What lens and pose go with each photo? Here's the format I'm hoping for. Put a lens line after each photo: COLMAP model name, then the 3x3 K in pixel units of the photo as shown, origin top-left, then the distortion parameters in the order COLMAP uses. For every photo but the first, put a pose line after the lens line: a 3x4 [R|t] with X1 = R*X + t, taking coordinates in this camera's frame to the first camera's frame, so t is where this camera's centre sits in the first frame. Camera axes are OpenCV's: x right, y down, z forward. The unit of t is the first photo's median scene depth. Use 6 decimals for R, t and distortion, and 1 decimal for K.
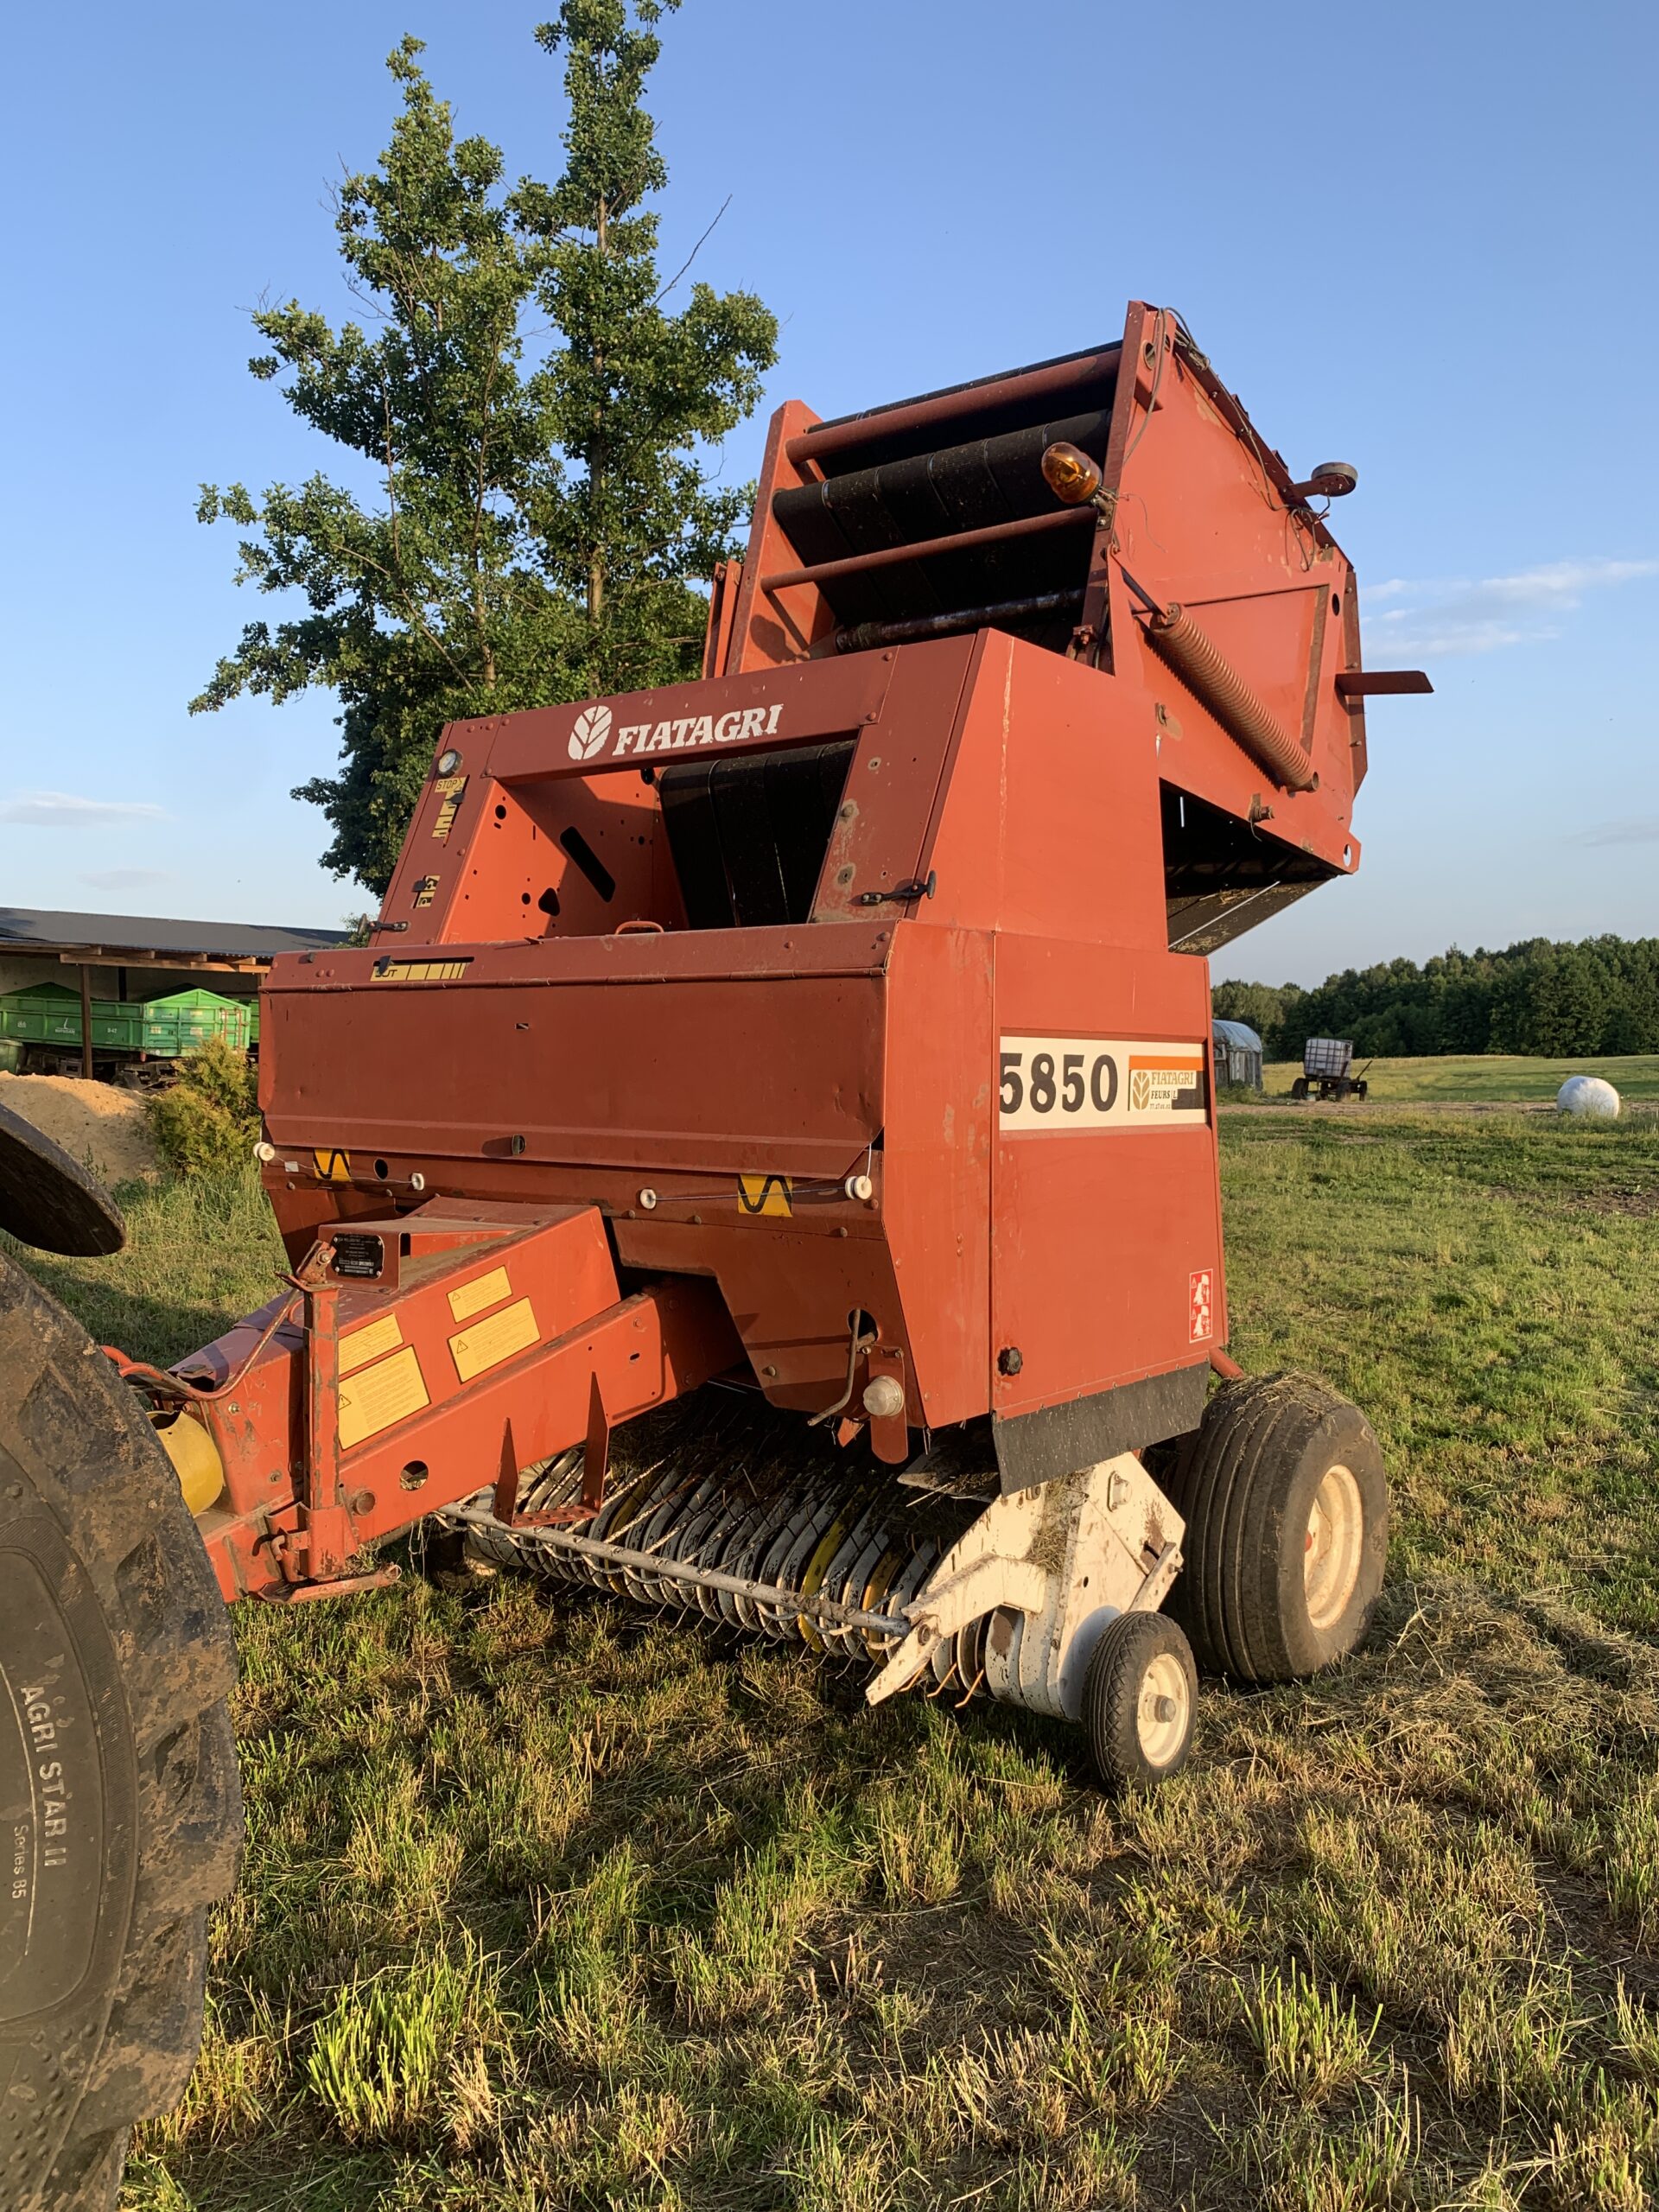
lens RADIAL K [[1711.1, 0, 888.4], [0, 1711.1, 1111.7], [0, 0, 1]] dist [0.068013, -0.153400]
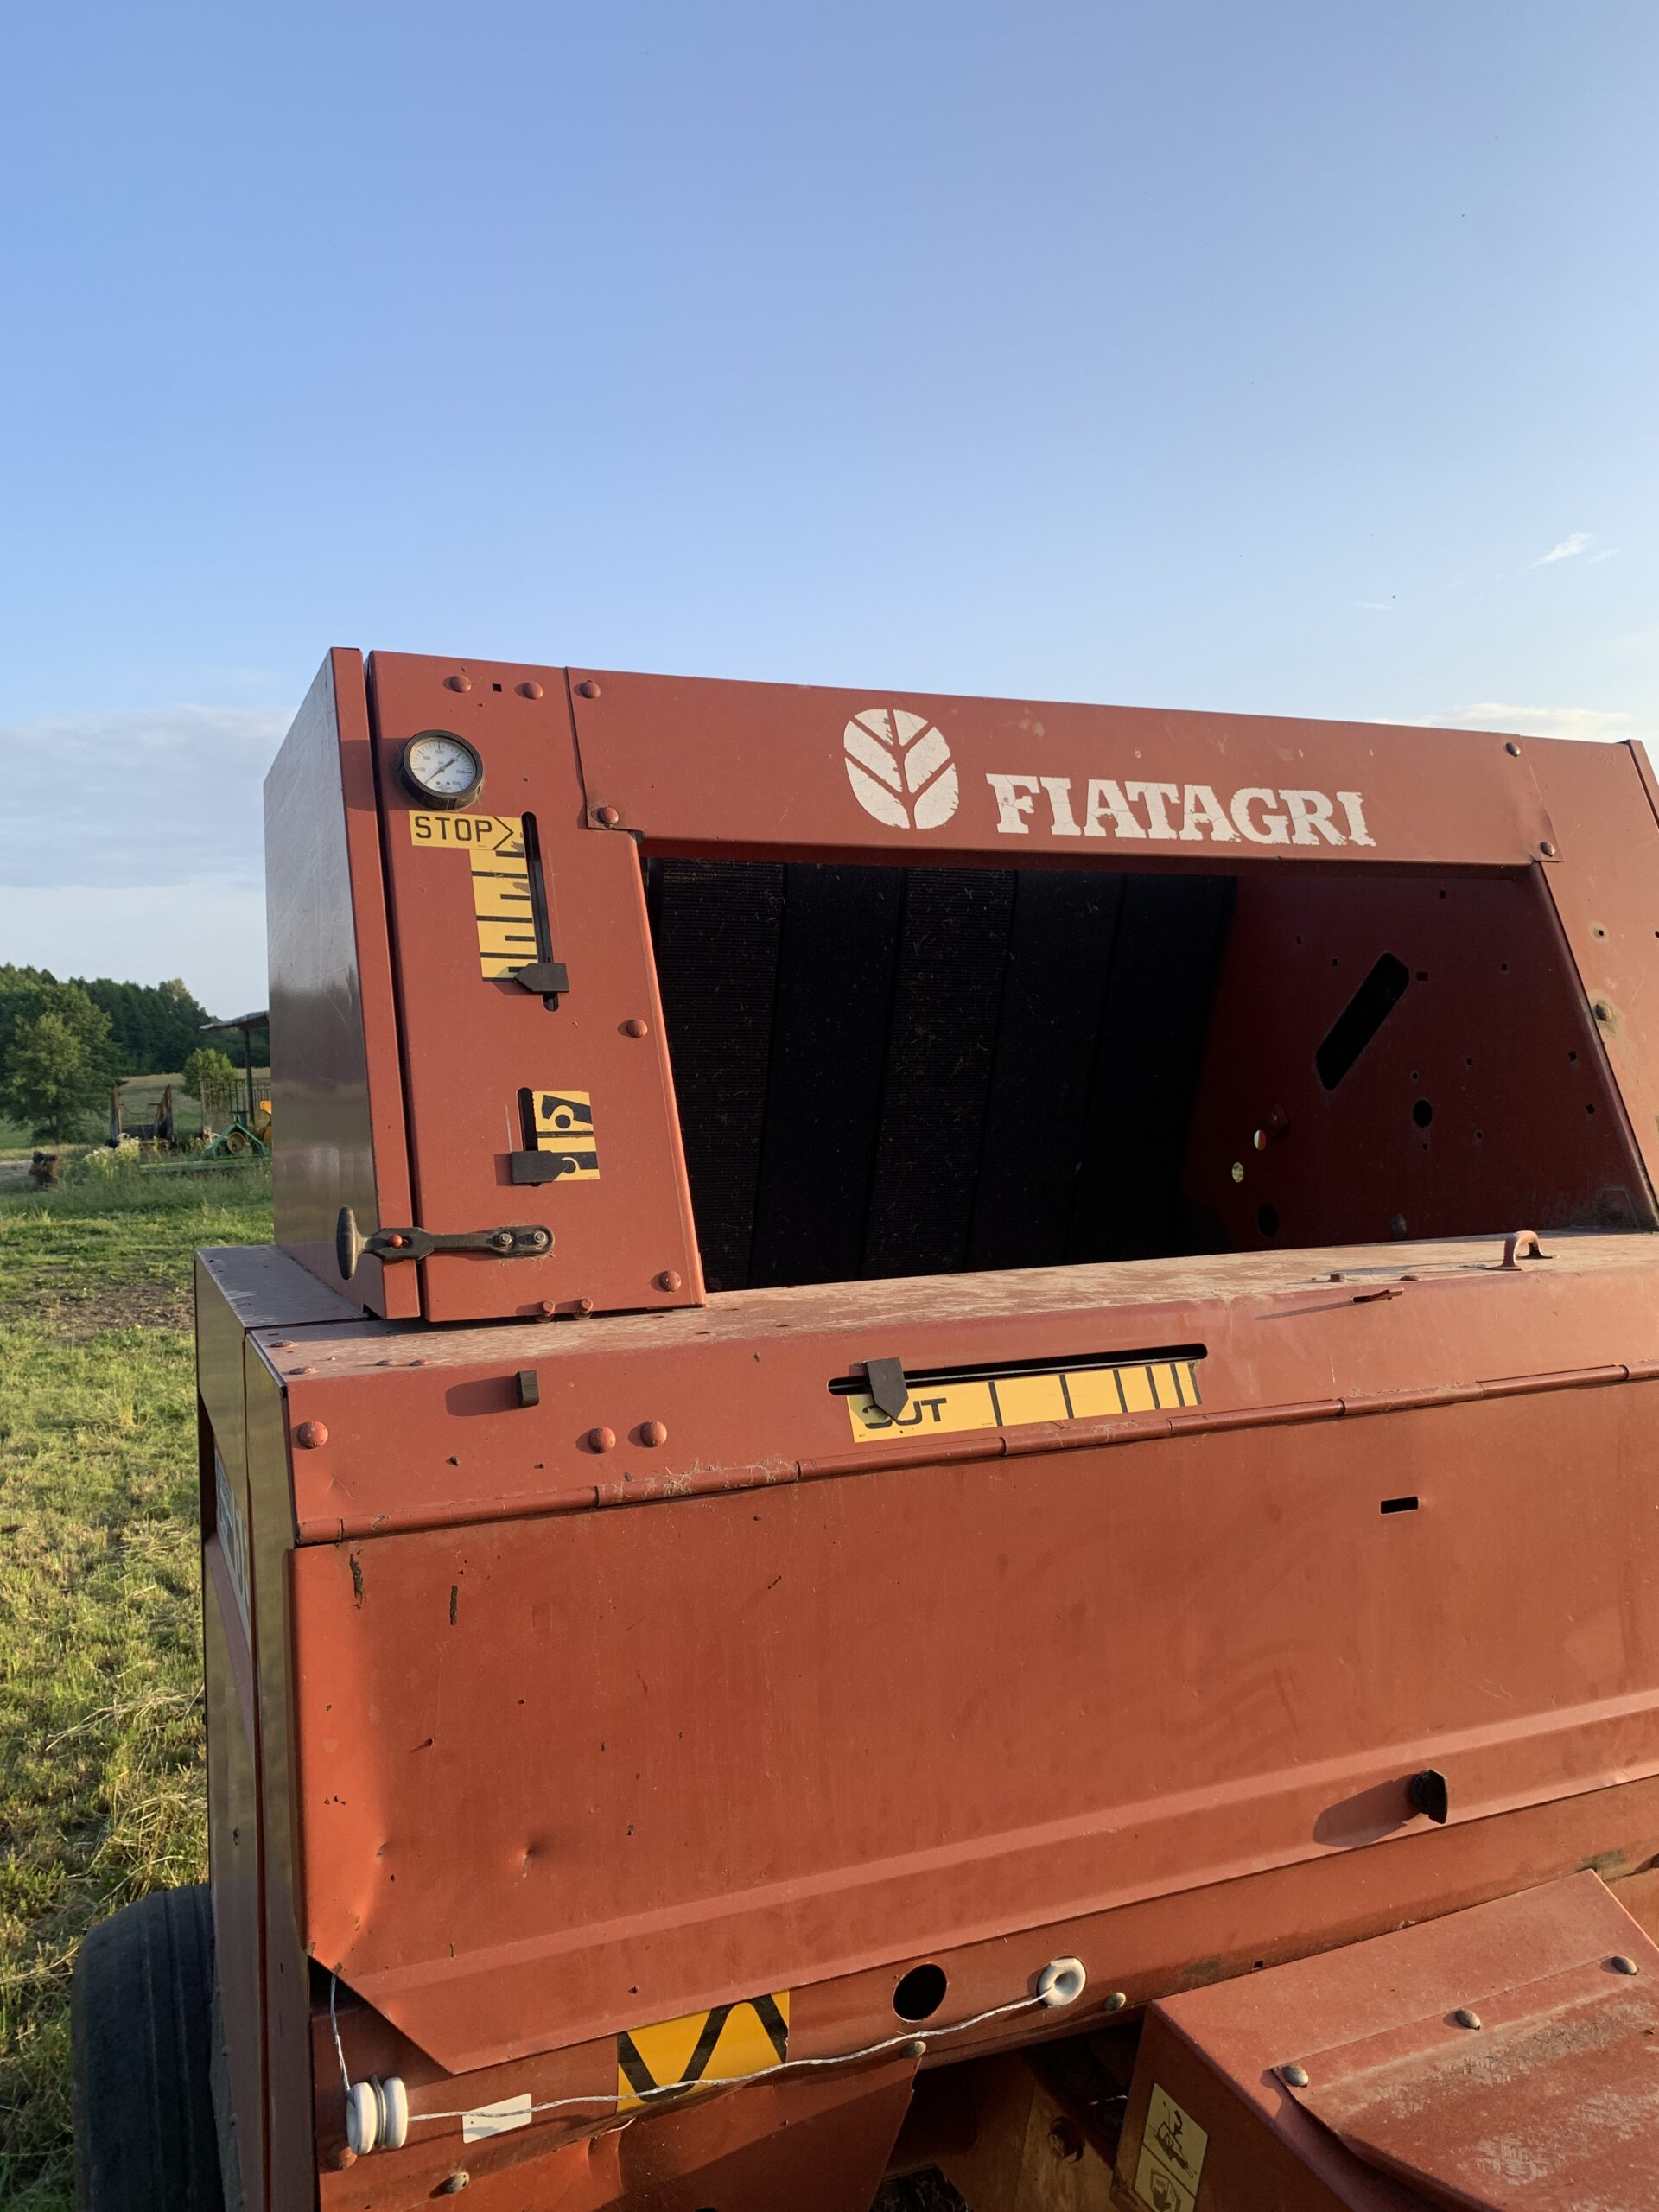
lens RADIAL K [[1704.3, 0, 829.5], [0, 1704.3, 1106.0], [0, 0, 1]] dist [0.069078, -0.125639]
pose [[0.513404, -0.030822, 0.857594, -0.589693], [0.055231, 0.998470, 0.002821, -0.143530], [-0.856368, 0.045918, 0.514320, 0.835708]]
